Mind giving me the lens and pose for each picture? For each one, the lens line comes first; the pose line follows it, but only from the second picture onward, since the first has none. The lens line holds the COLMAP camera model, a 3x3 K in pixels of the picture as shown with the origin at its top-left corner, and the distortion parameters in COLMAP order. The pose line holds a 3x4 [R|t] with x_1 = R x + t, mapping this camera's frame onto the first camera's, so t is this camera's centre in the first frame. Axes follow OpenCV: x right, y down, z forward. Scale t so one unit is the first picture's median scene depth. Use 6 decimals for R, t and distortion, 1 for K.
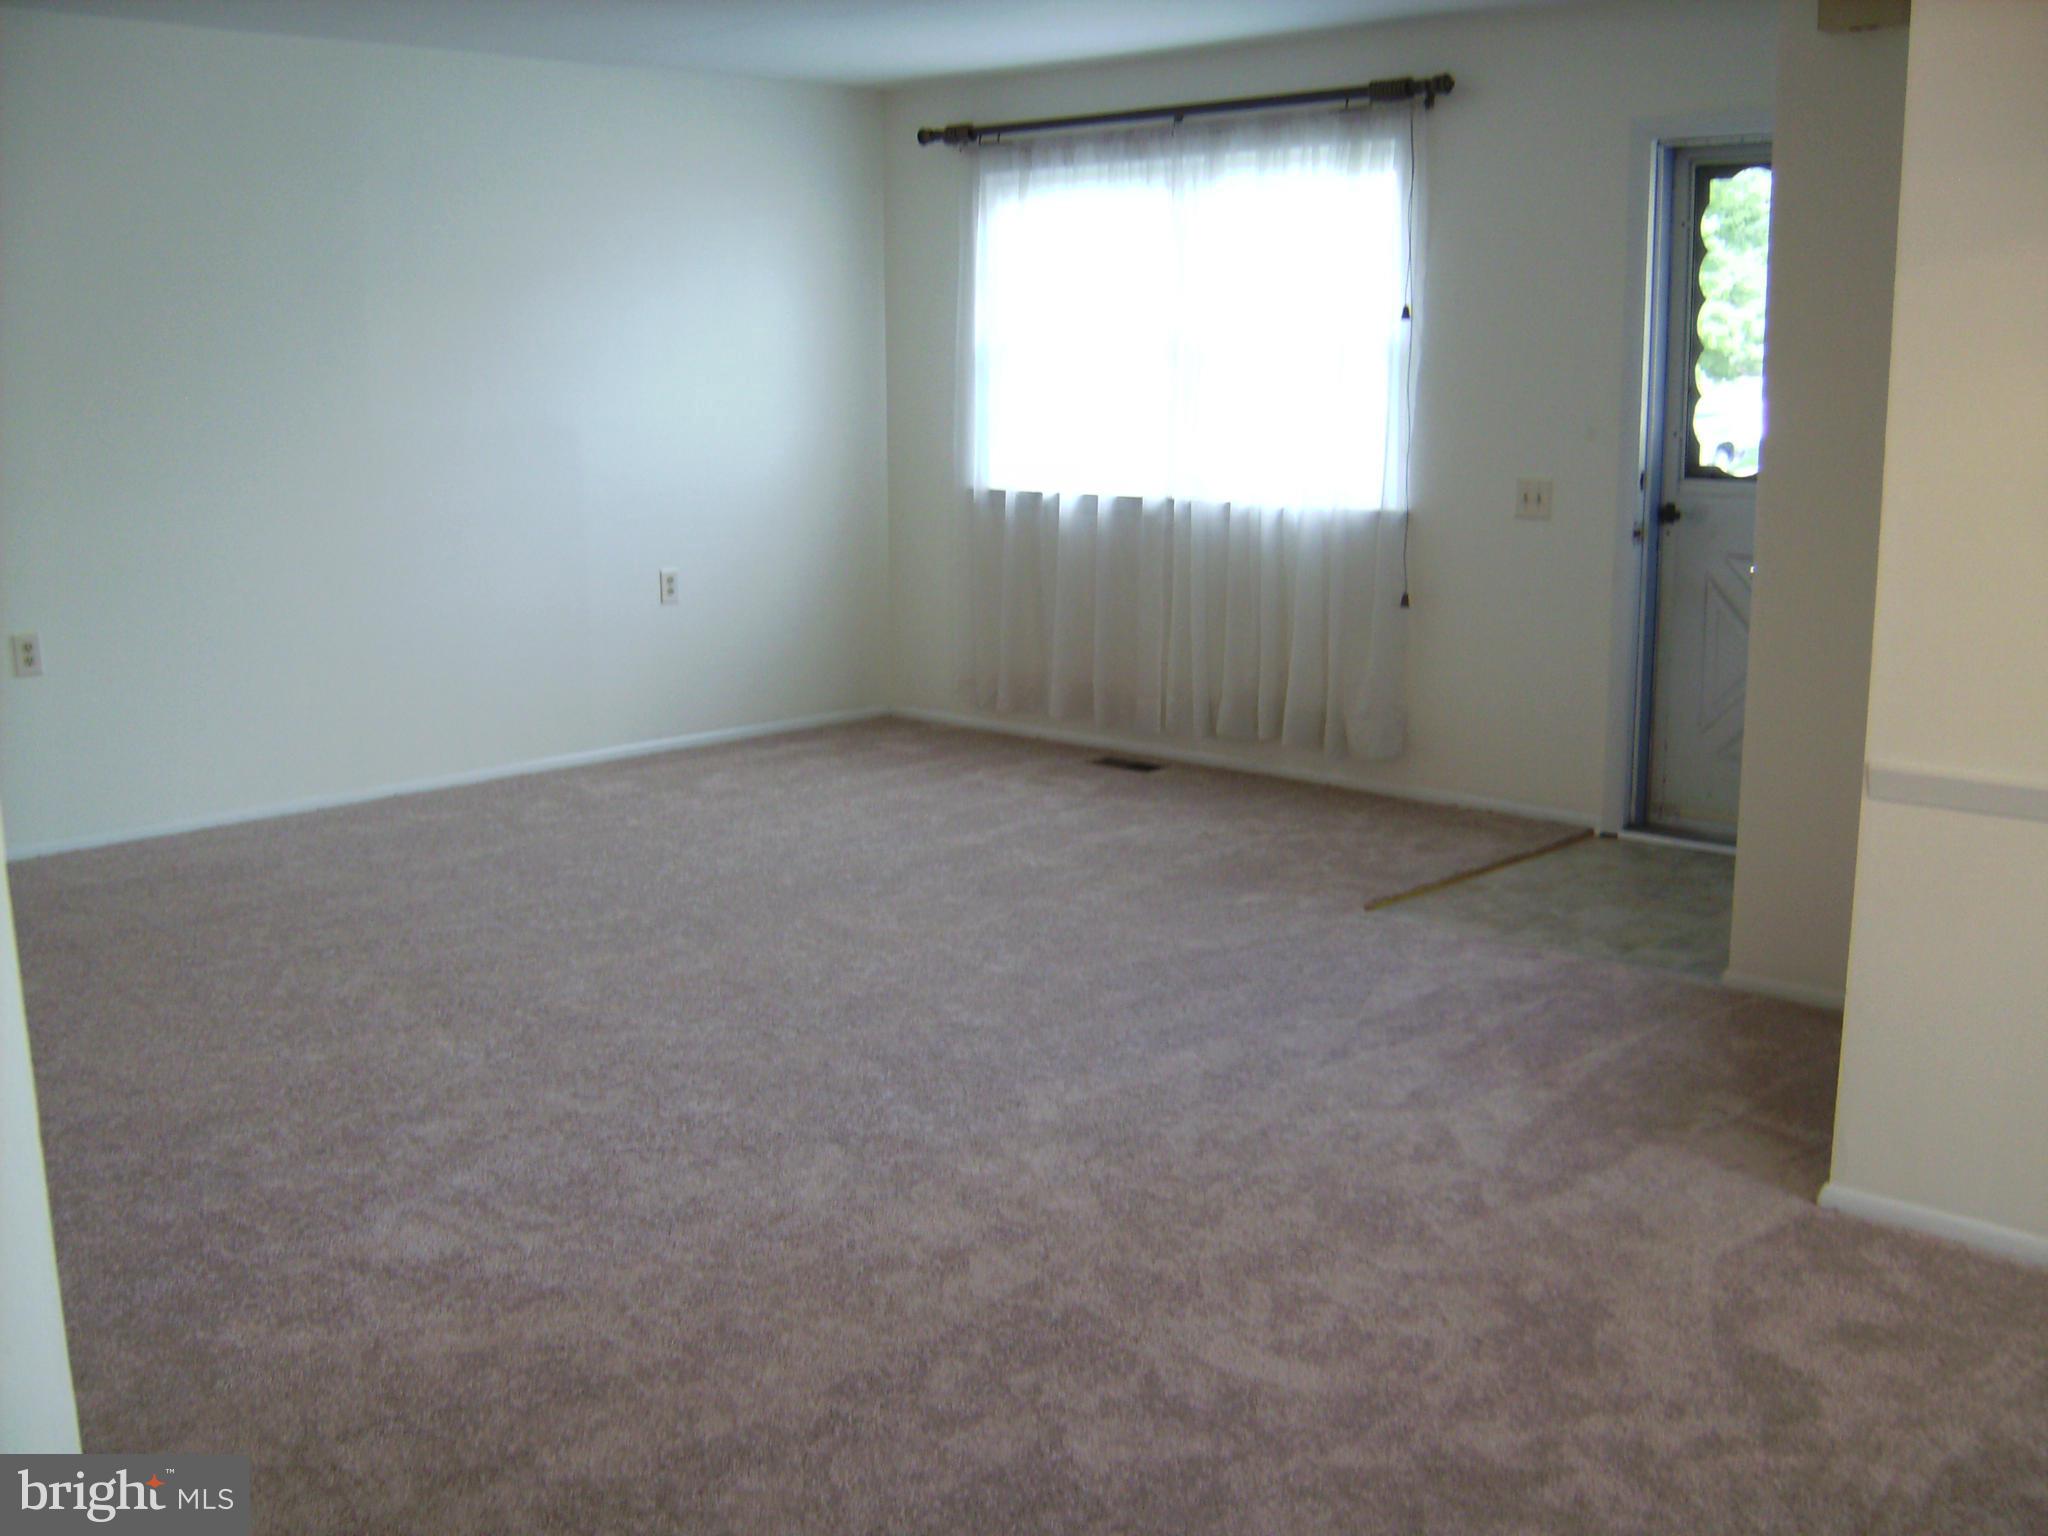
lens RADIAL K [[2157.4, 0, 1025.6], [0, 2157.4, 785.8], [0, 0, 1]] dist [-0.097018, 0.000000]
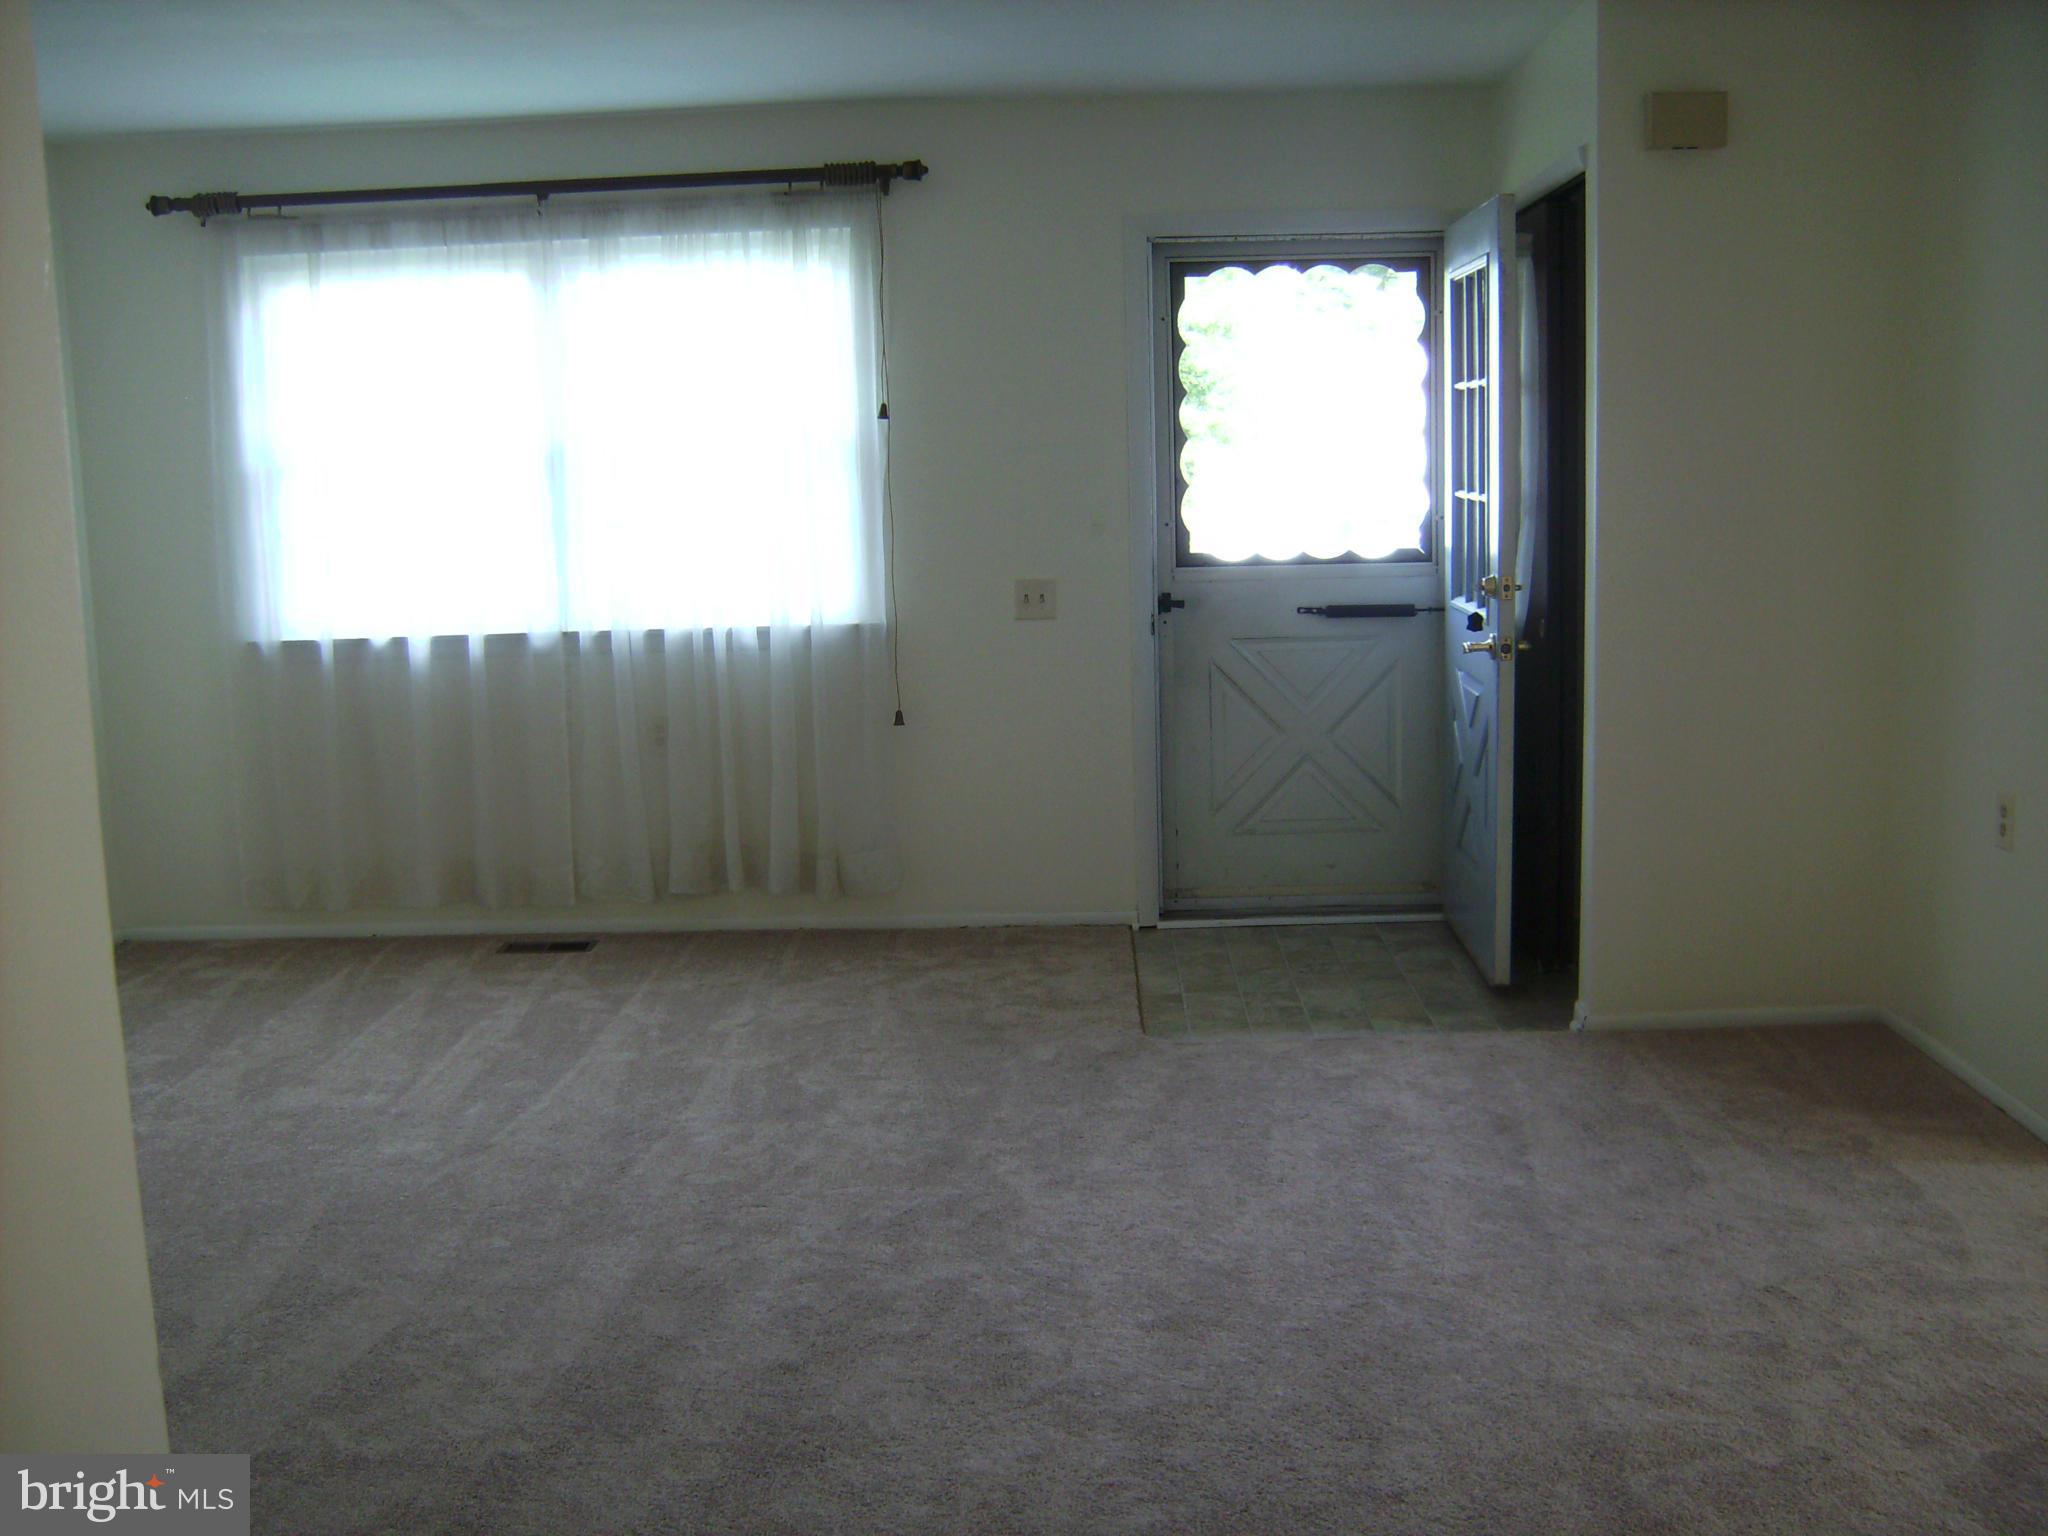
lens RADIAL K [[2157.4, 0, 1024.3], [0, 2157.4, 772.9], [0, 0, 1]] dist [-0.097018, 0.000000]
pose [[0.749773, -0.110752, 0.652360, -0.385514], [0.153399, 0.988127, -0.008549, -0.044813], [-0.643668, 0.106481, 0.757861, 0.251154]]
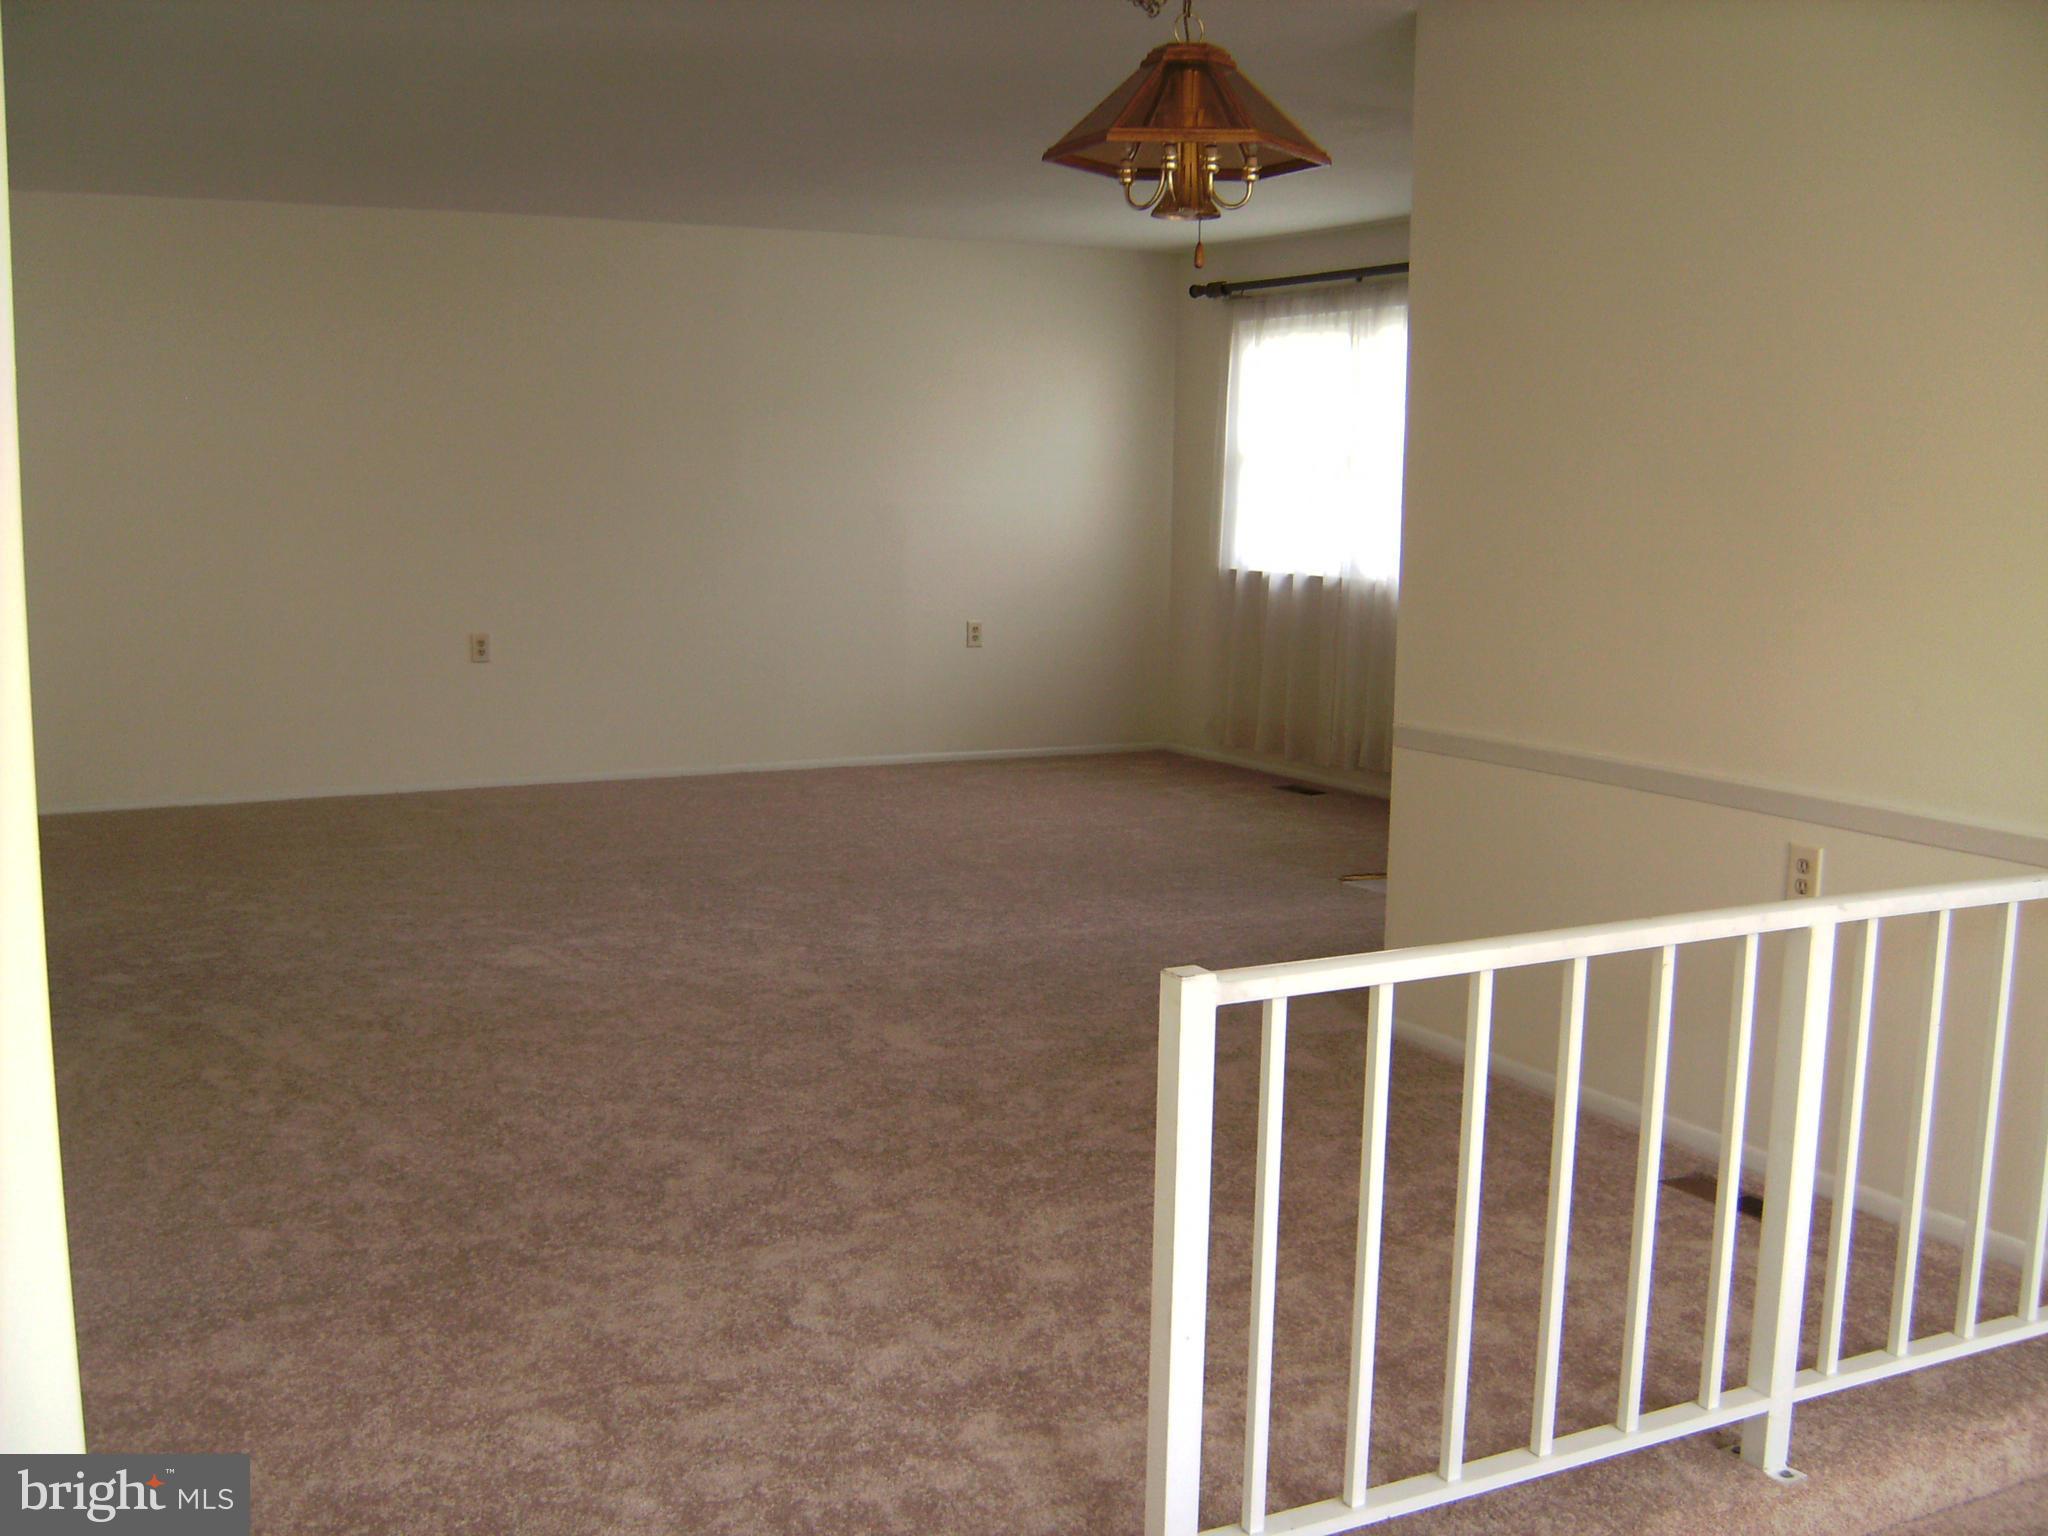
lens RADIAL K [[2157.4, 0, 1025.0], [0, 2157.4, 756.4], [0, 0, 1]] dist [-0.097018, 0.000000]
pose [[0.951377, 0.058371, -0.302448, 0.293611], [-0.078570, 0.995388, -0.055044, 0.056467], [0.297840, 0.076131, 0.951575, -0.253164]]
